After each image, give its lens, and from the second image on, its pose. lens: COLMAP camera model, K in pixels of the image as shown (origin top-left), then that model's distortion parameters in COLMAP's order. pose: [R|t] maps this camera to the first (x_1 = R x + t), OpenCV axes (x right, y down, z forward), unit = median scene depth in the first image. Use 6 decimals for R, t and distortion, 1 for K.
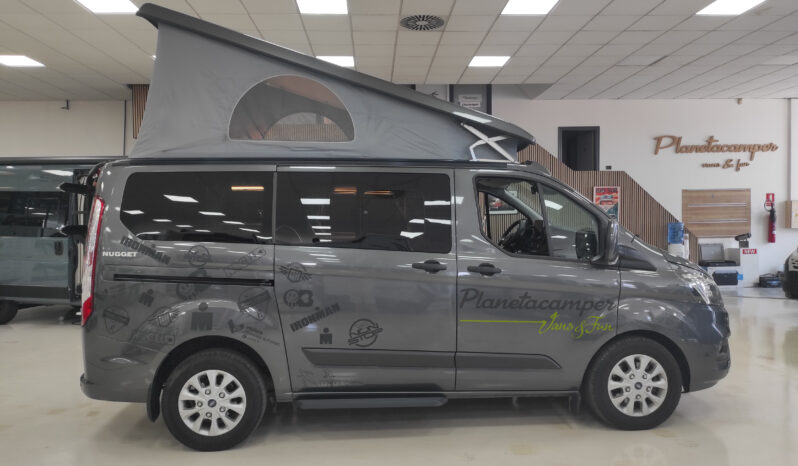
lens RADIAL K [[600.0, 0, 399.0], [0, 600.0, 233.0], [0, 0, 1]] dist [0.039278, -0.001936]
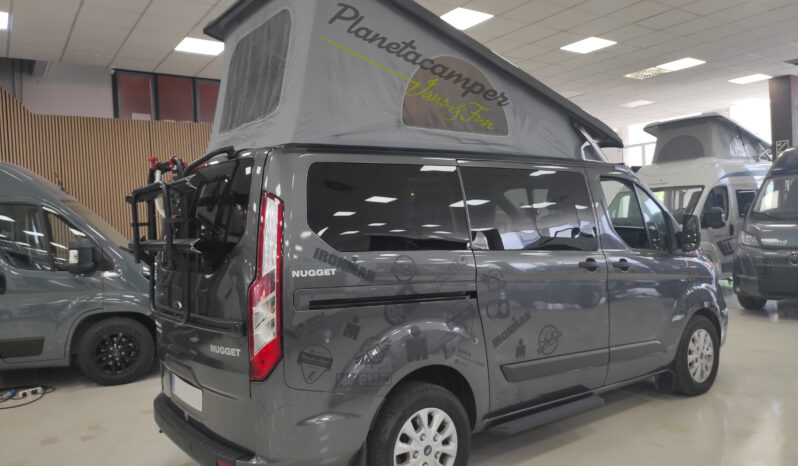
lens RADIAL K [[600.0, 0, 399.0], [0, 600.0, 233.0], [0, 0, 1]] dist [0.039278, -0.001936]
pose [[0.842805, -0.034173, 0.537133, -0.760490], [0.049599, 0.998667, -0.014289, 0.002258], [-0.535928, 0.038684, 0.843377, 0.330926]]
